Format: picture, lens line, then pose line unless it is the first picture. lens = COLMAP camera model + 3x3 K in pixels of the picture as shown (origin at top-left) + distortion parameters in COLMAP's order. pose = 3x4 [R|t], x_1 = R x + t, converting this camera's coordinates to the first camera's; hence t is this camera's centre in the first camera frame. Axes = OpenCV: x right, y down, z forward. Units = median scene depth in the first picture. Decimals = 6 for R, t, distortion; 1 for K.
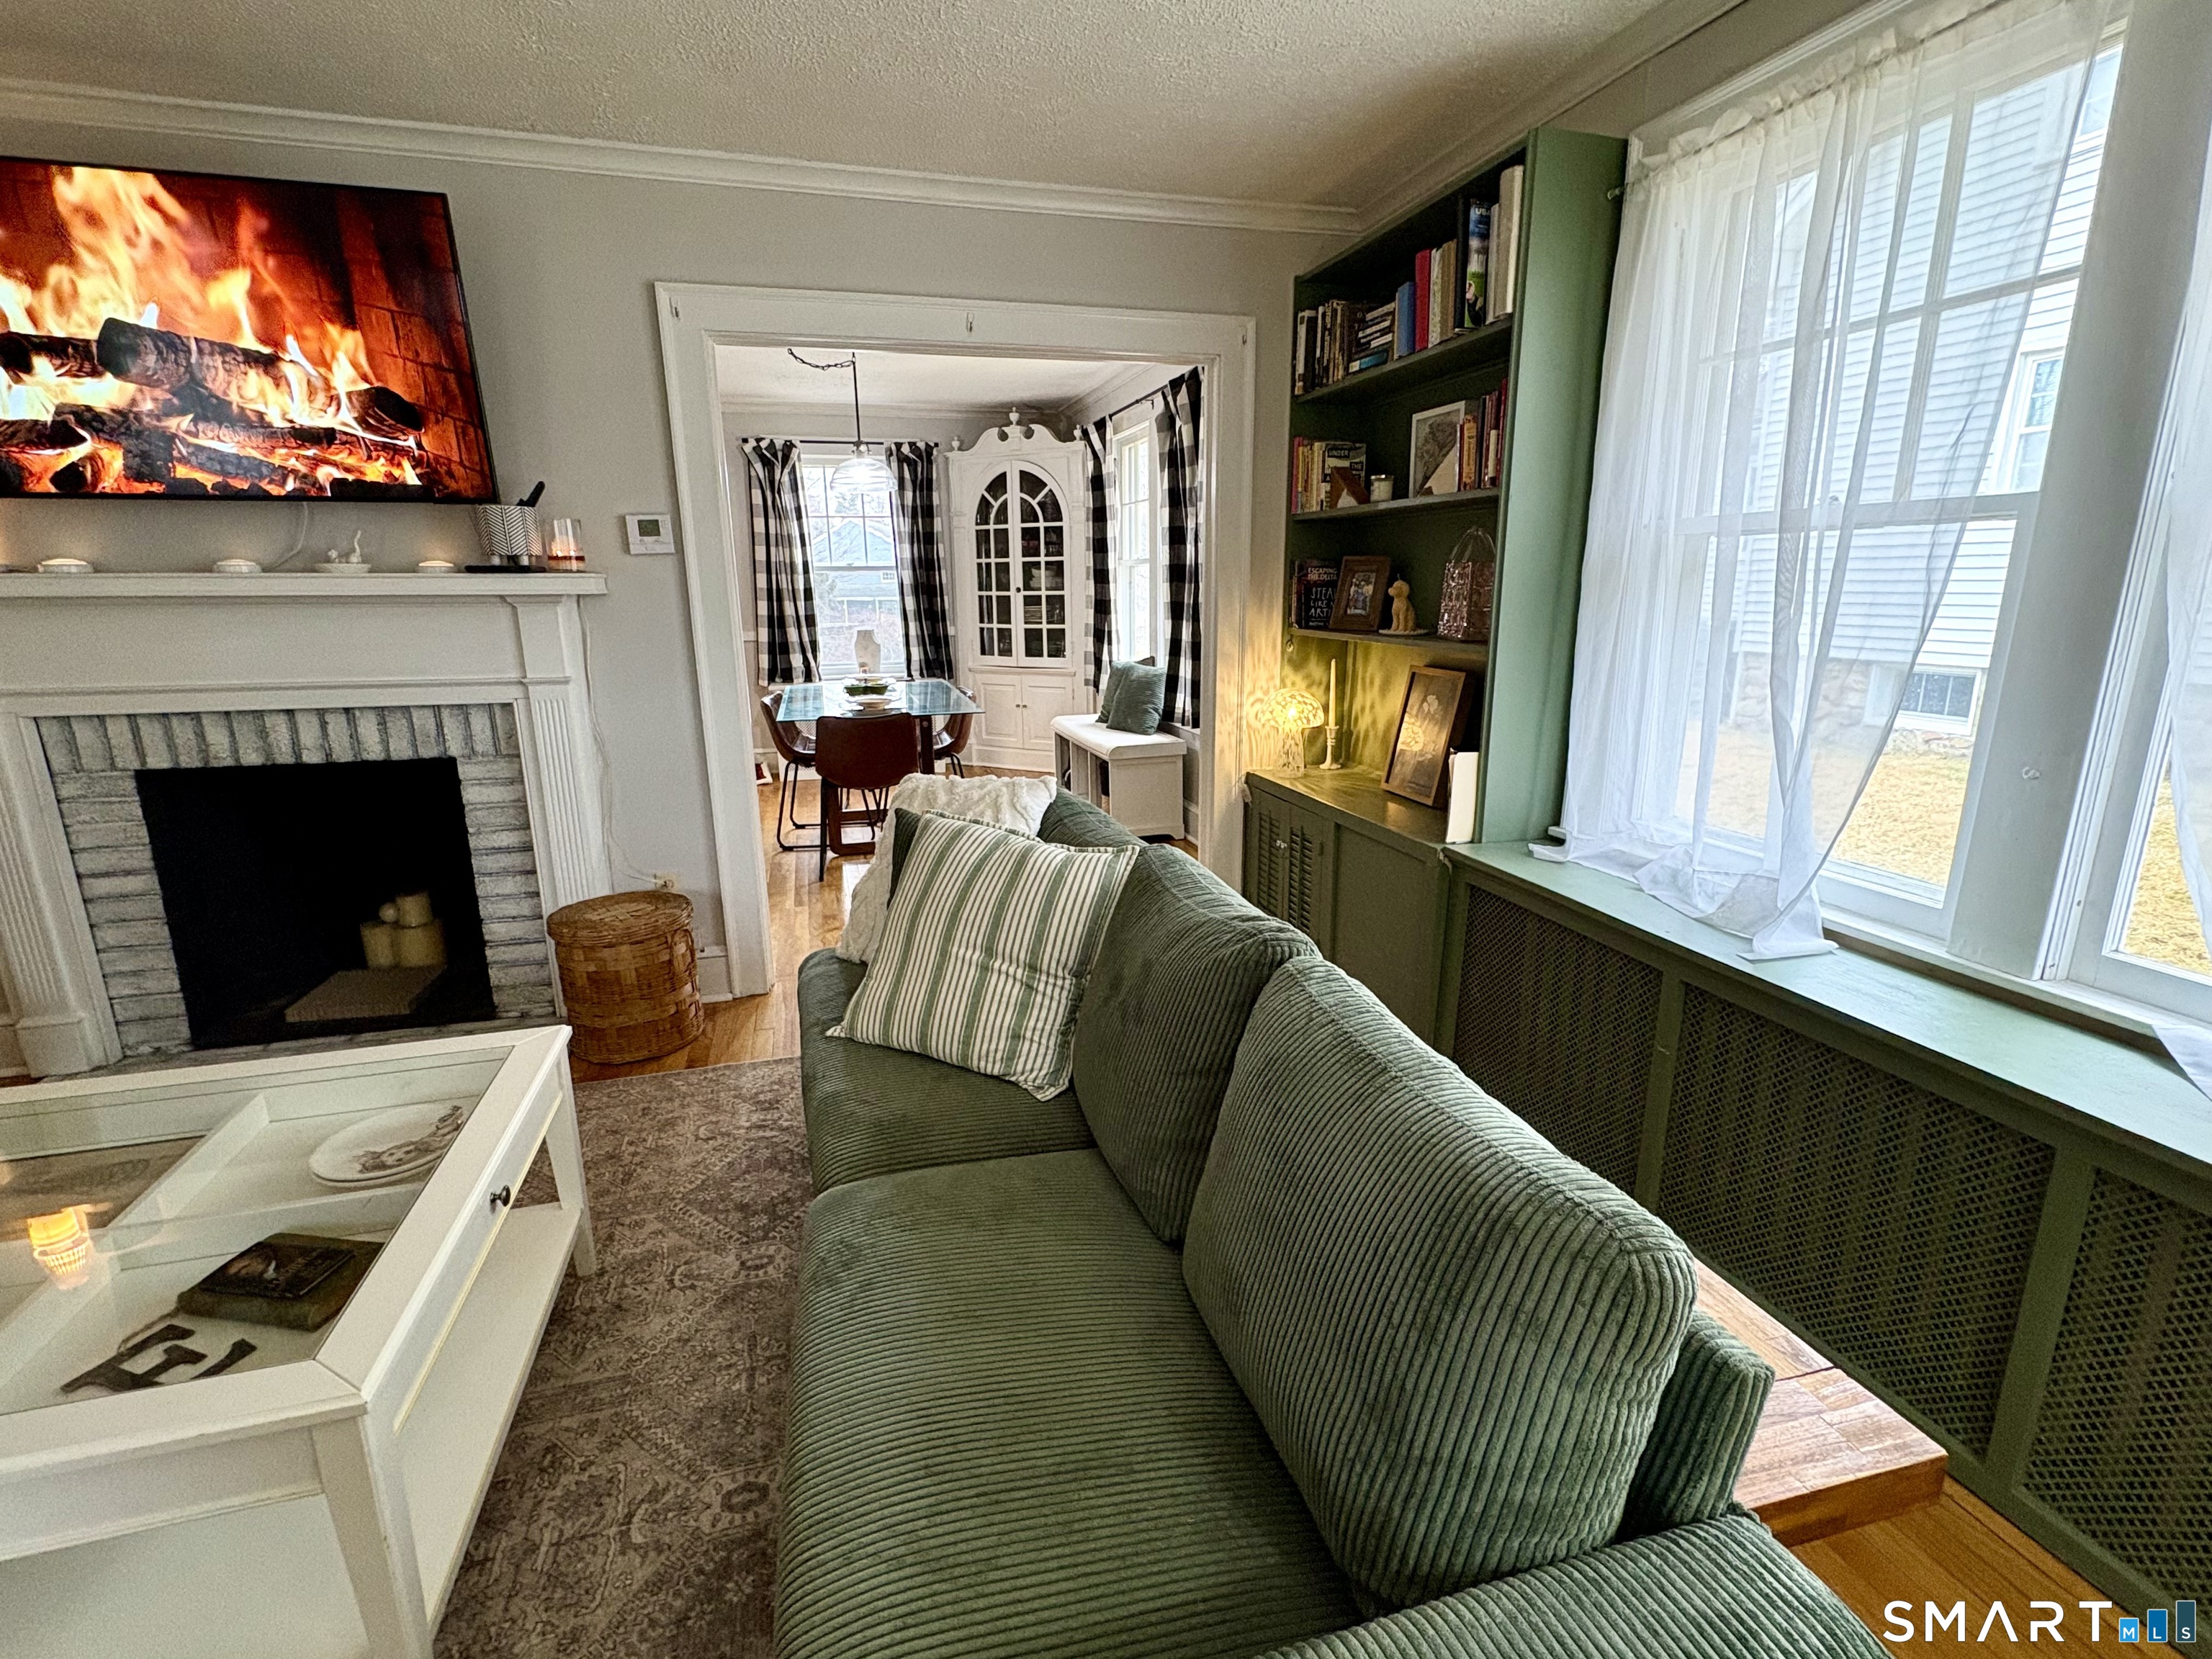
lens RADIAL K [[1034.7, 0, 1107.2], [0, 1034.7, 830.2], [0, 0, 1]] dist [0.001569, -0.000672]
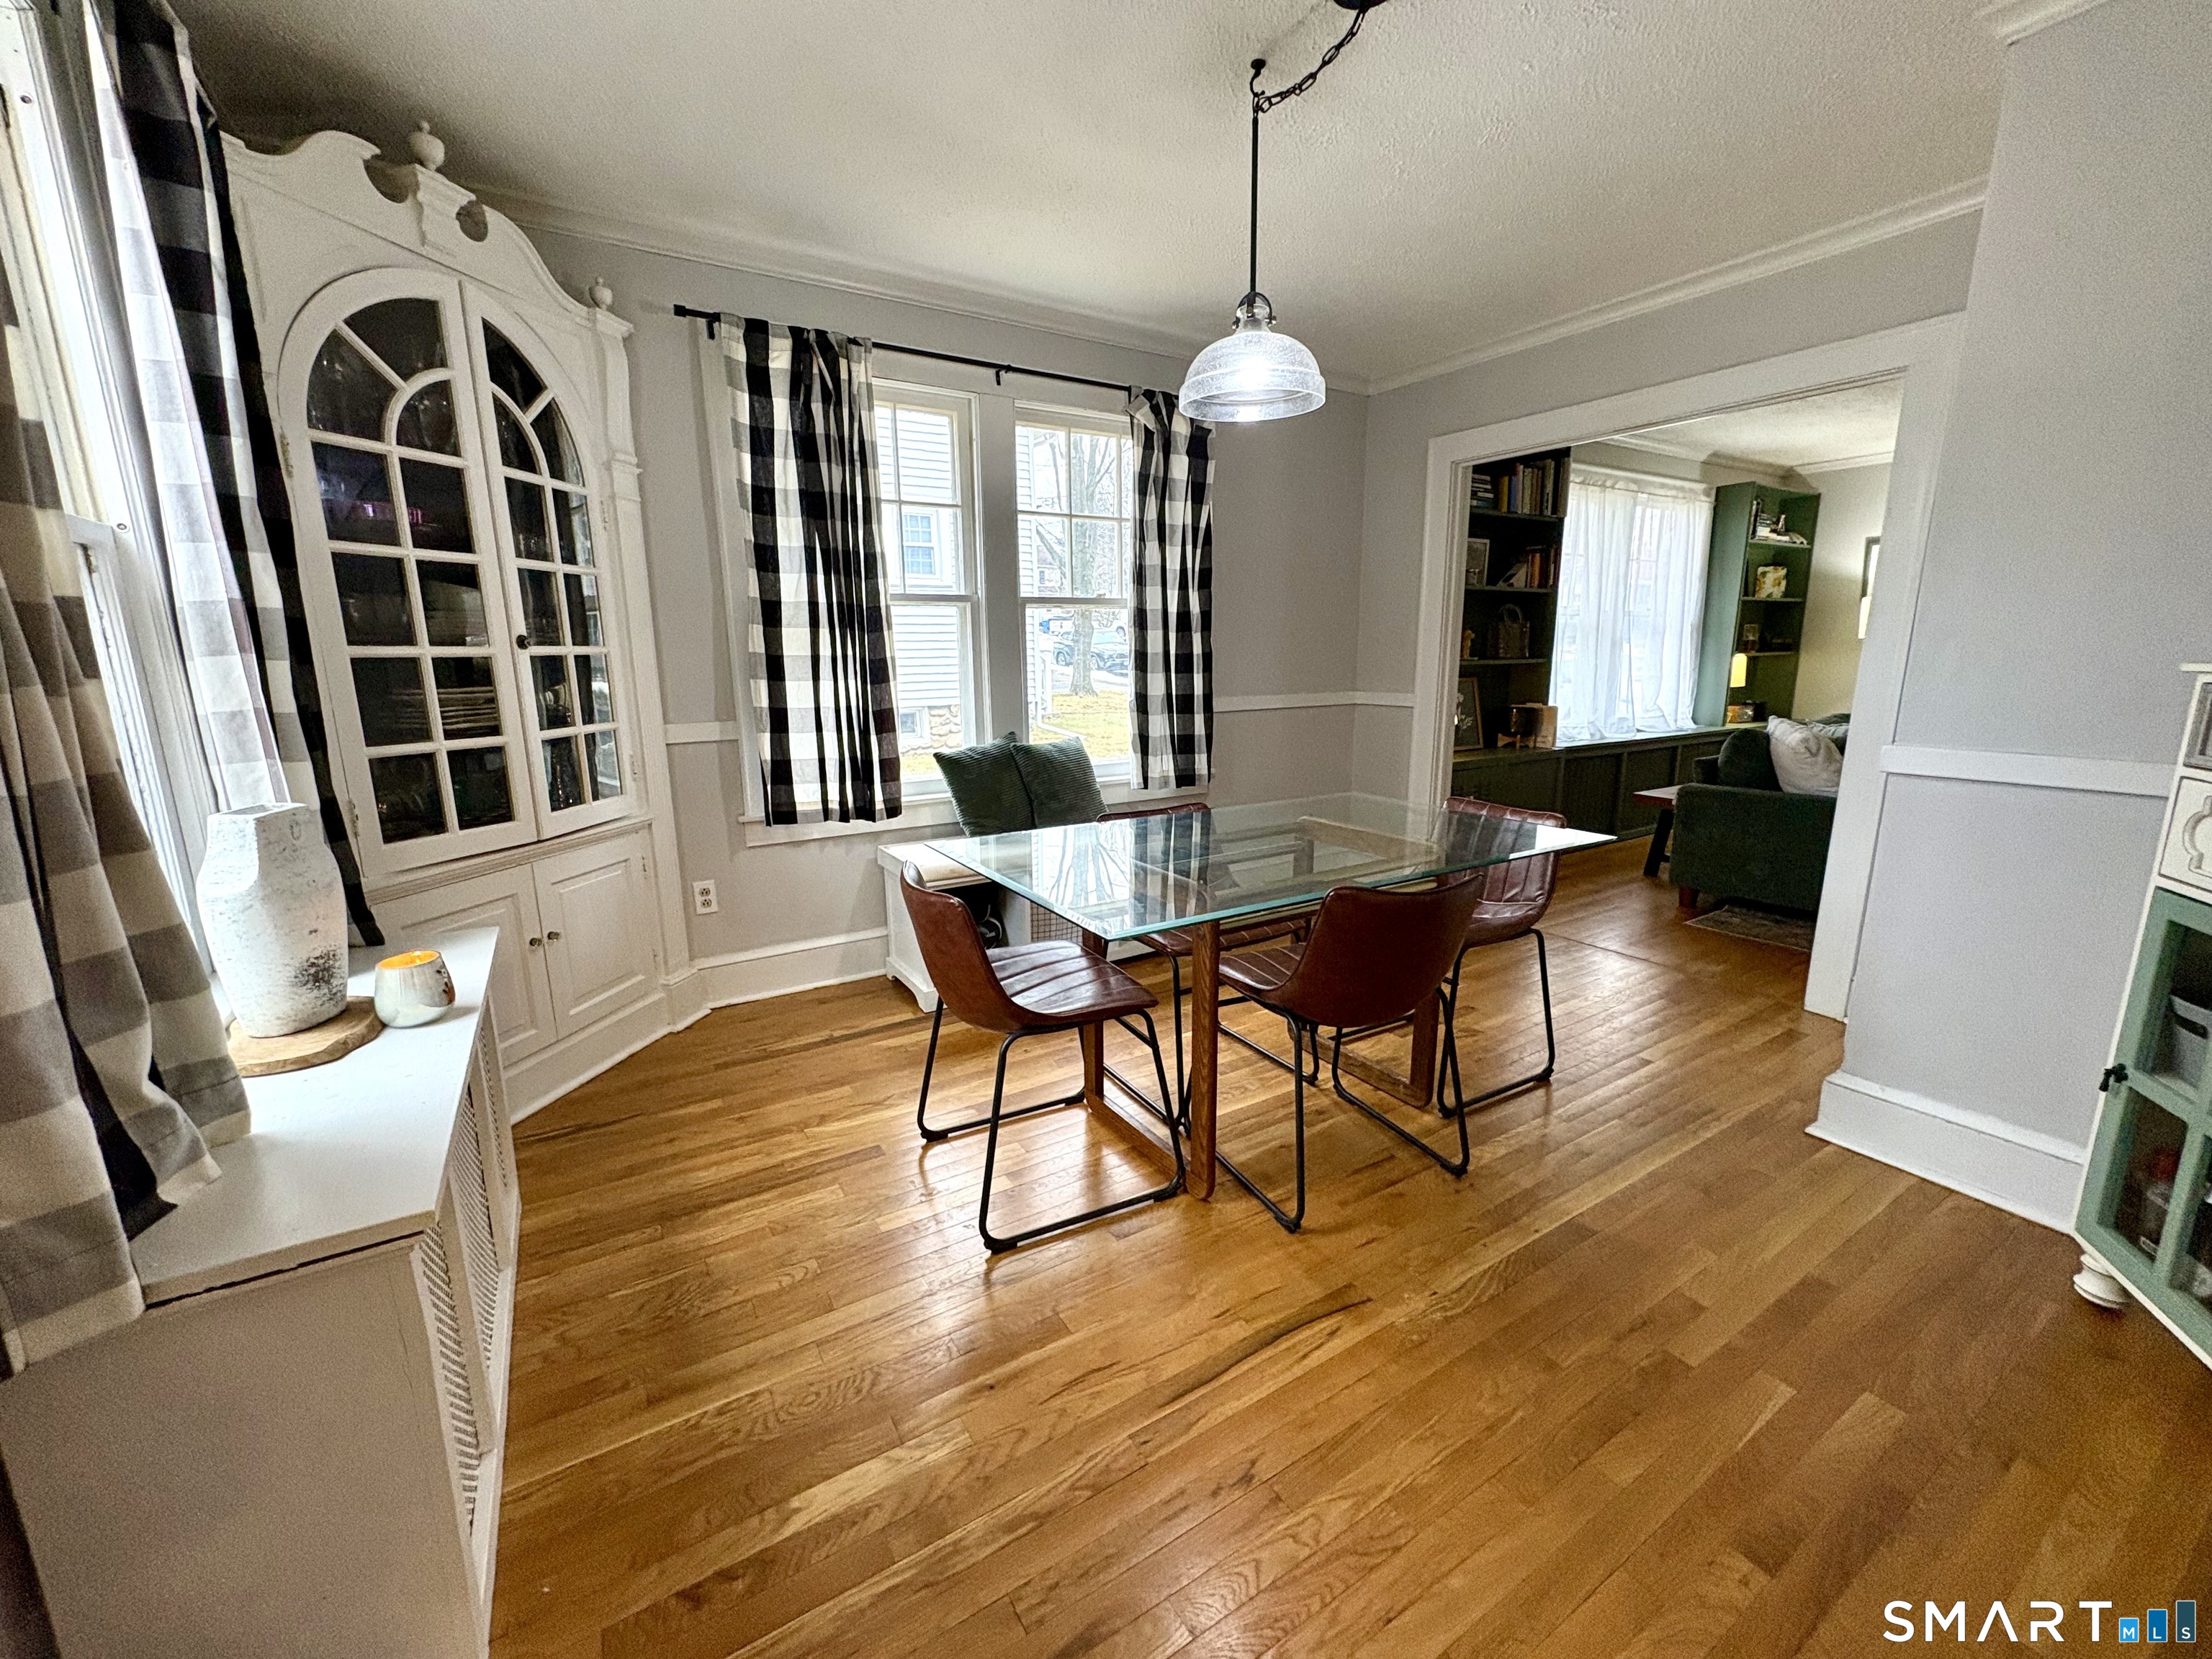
lens RADIAL K [[882.0, 0, 1112.8], [0, 882.0, 817.1], [0, 0, 1]] dist [0.002007, -0.000665]
pose [[-0.278020, -0.174227, 0.944643, -0.603112], [0.233905, 0.941533, 0.242495, -0.260153], [-0.931662, 0.288376, -0.221012, 1.158658]]
